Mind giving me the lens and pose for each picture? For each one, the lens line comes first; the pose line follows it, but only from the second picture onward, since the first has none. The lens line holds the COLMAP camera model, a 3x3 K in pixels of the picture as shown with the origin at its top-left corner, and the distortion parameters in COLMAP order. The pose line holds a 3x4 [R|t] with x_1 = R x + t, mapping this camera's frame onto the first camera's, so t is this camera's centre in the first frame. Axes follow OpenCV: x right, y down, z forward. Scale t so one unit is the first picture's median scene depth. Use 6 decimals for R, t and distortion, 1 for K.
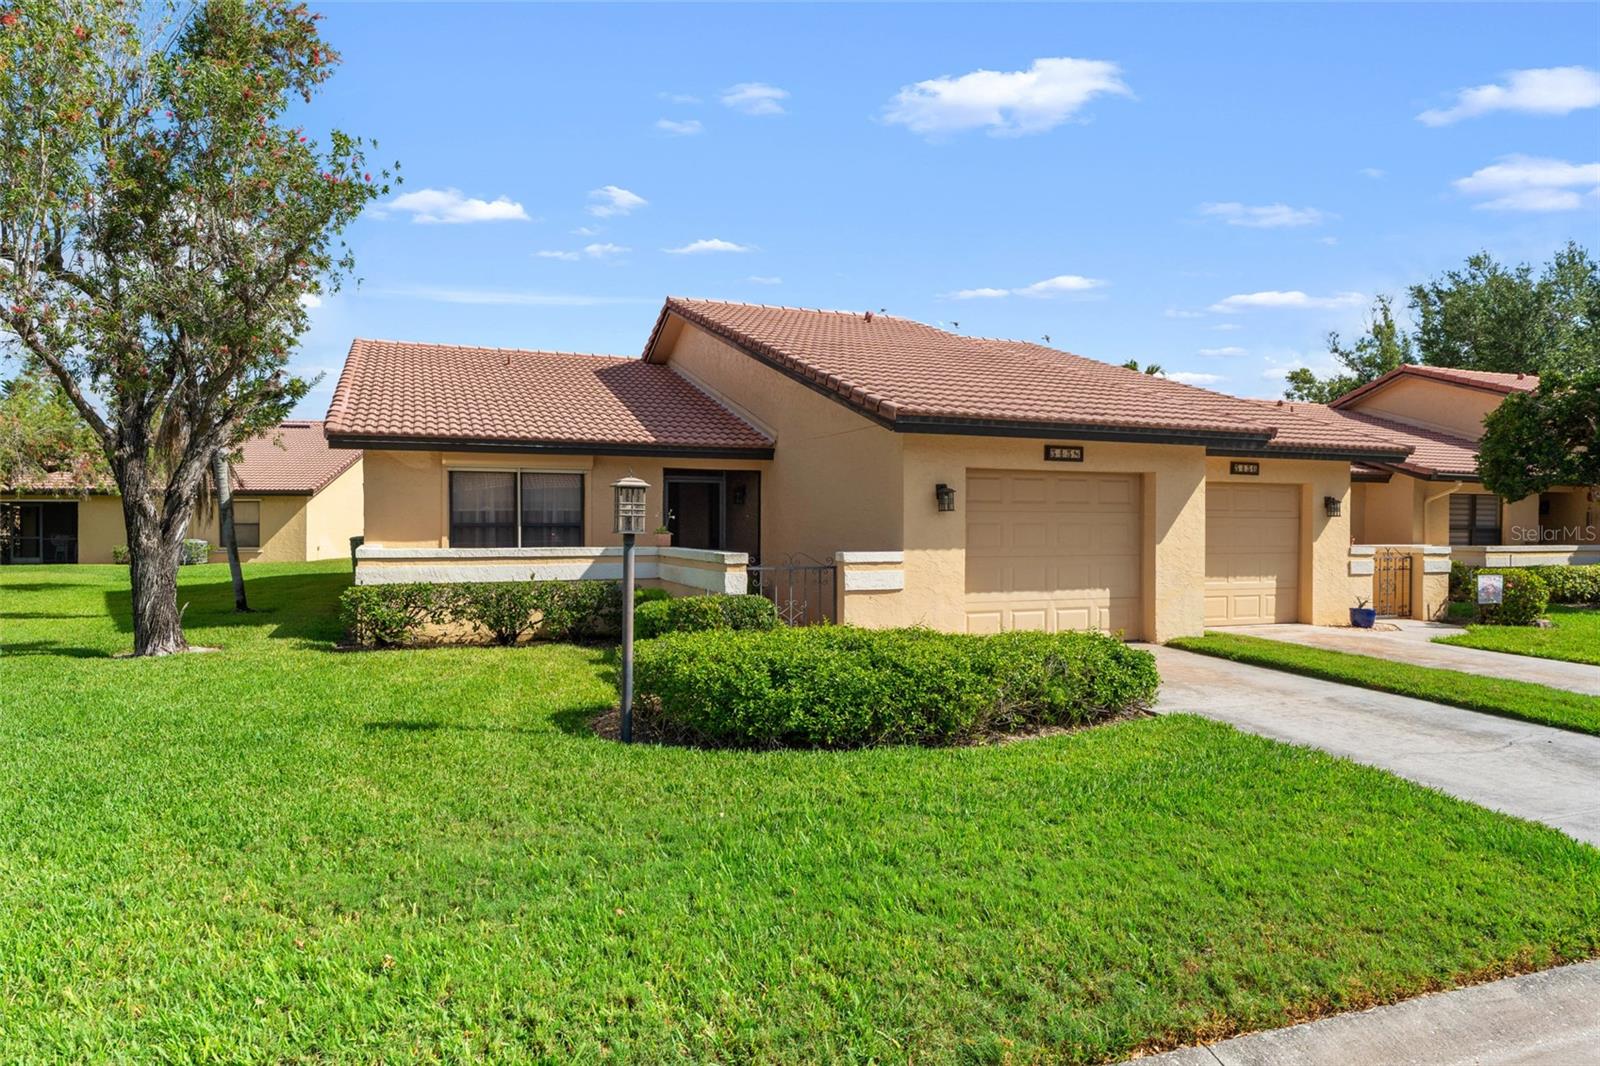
lens RADIAL K [[1026.6, 0, 798.8], [0, 1026.6, 536.6], [0, 0, 1]] dist [0.006932, 0.003677]
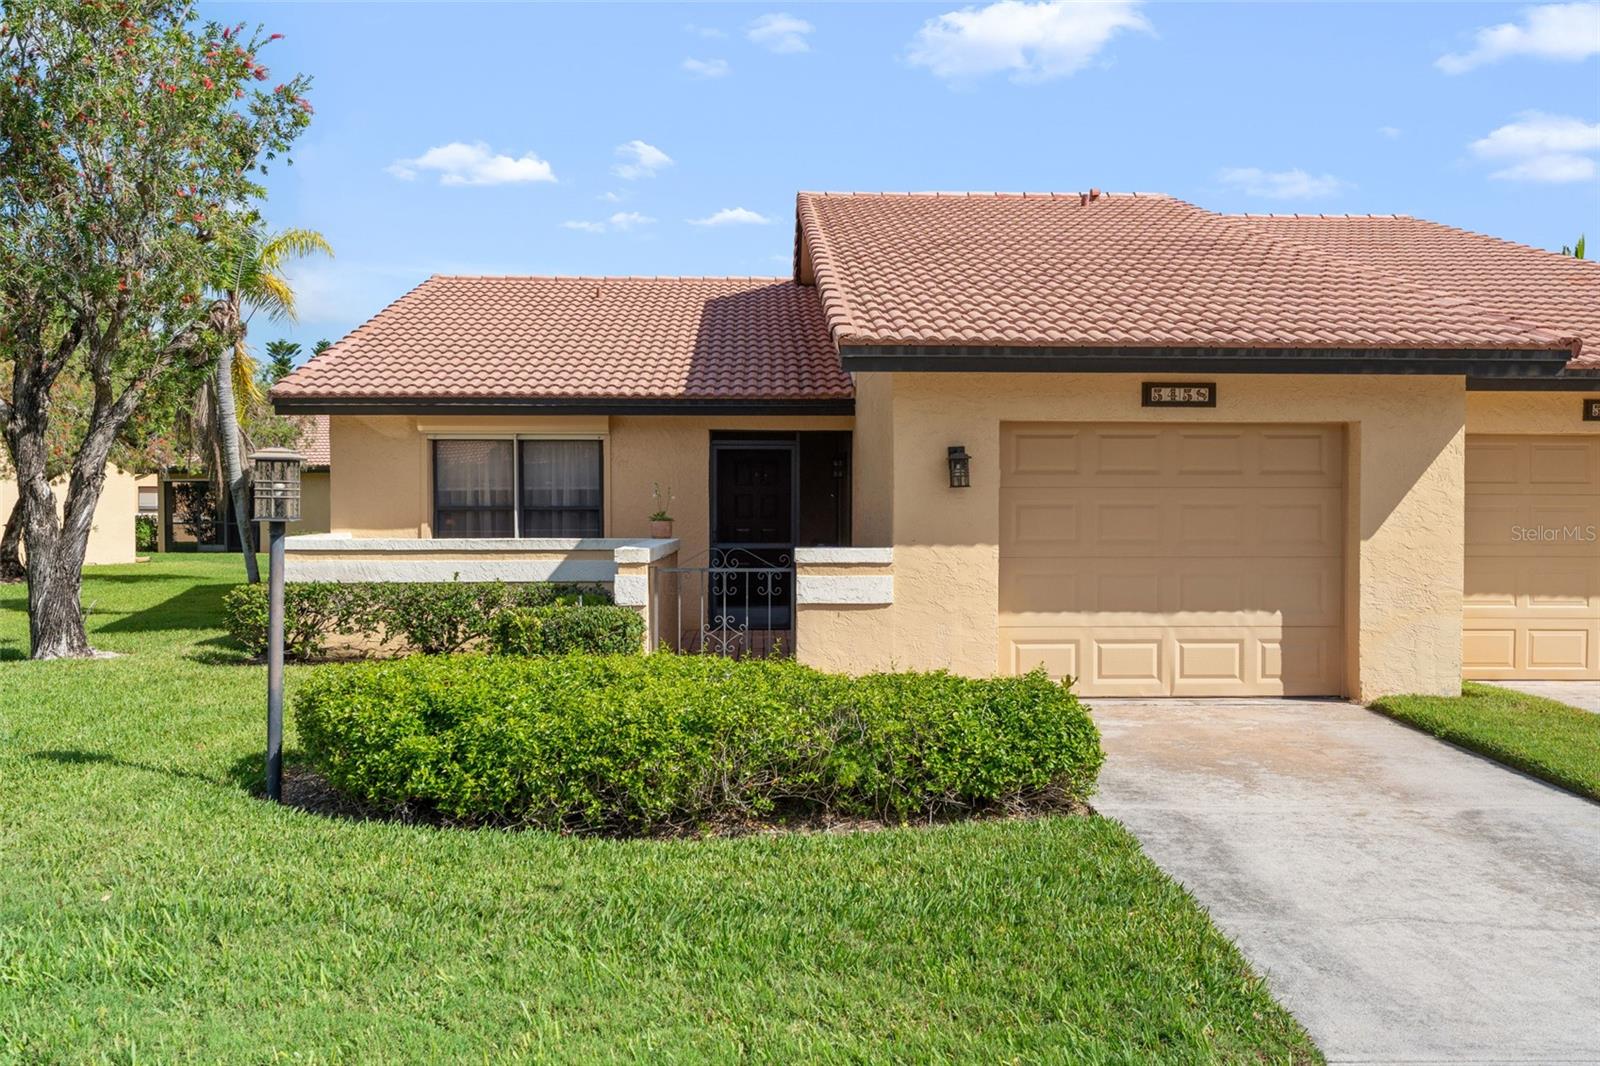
lens RADIAL K [[1419.1, 0, 802.5], [0, 1419.1, 530.1], [0, 0, 1]] dist [0.012581, 0.000545]
pose [[0.932533, 0.004831, -0.361051, 0.351041], [-0.003225, 0.999982, 0.005052, -0.001458], [0.361069, -0.003547, 0.932532, 0.102002]]
